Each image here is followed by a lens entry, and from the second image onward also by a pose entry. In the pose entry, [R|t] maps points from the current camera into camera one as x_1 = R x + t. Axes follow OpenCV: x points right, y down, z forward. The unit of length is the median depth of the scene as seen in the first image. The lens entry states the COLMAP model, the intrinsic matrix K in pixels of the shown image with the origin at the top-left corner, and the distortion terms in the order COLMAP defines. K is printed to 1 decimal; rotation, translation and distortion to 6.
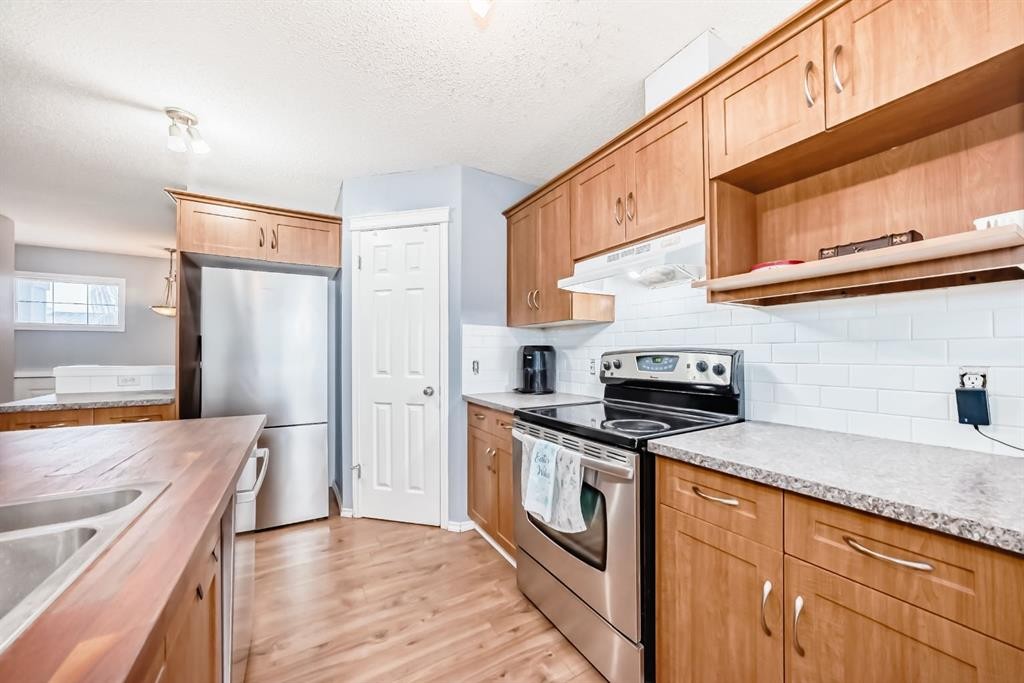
lens RADIAL K [[366.6, 0, 514.6], [0, 366.6, 350.4], [0, 0, 1]] dist [-0.028071, 0.000005]
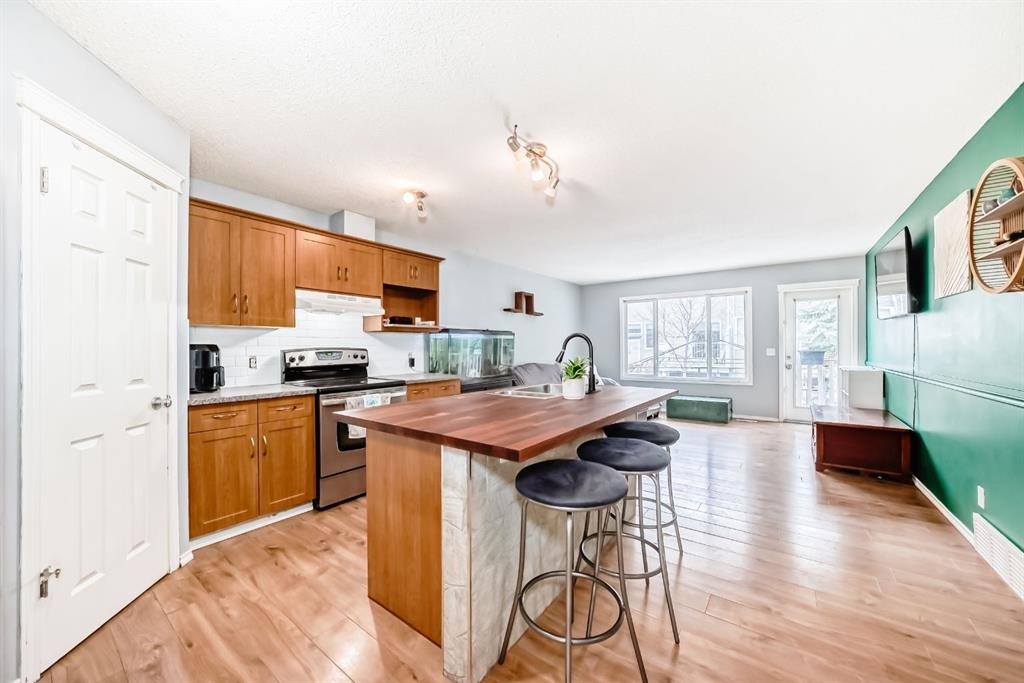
lens RADIAL K [[366.6, 0, 514.6], [0, 366.6, 350.4], [0, 0, 1]] dist [-0.028071, 0.000005]
pose [[-0.386227, -0.006330, 0.922382, -1.648124], [-0.002014, 0.999980, 0.006019, -0.004879], [-0.922401, 0.000466, -0.386232, 0.831811]]
